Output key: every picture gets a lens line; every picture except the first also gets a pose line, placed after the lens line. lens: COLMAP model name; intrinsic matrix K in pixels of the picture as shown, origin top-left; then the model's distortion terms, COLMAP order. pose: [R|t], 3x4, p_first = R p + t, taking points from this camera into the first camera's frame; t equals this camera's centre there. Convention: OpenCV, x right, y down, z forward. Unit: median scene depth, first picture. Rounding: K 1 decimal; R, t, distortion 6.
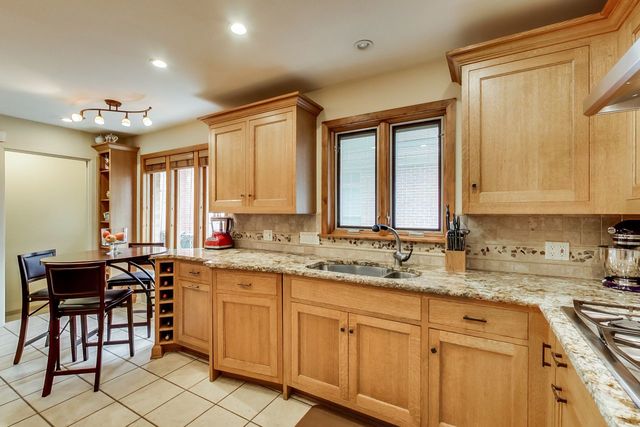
lens RADIAL K [[283.0, 0, 318.2], [0, 283.0, 216.7], [0, 0, 1]] dist [0.000736, -0.000276]
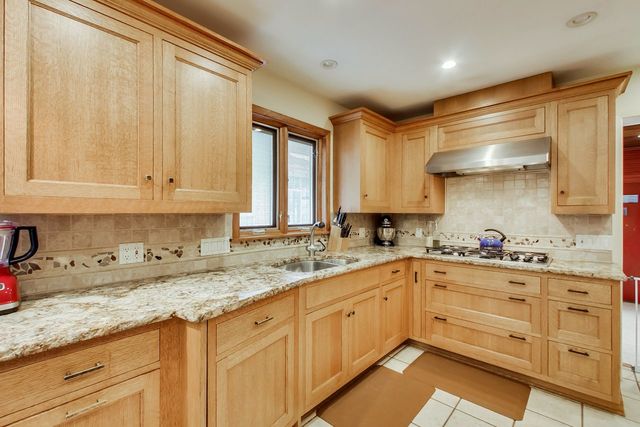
lens RADIAL K [[283.0, 0, 320.5], [0, 283.0, 212.5], [0, 0, 1]] dist [0.000736, -0.000276]
pose [[0.197591, -0.003079, 0.980280, -0.713207], [0.014416, 0.999896, 0.000235, -0.007990], [-0.980179, 0.014085, 0.197614, 0.600474]]
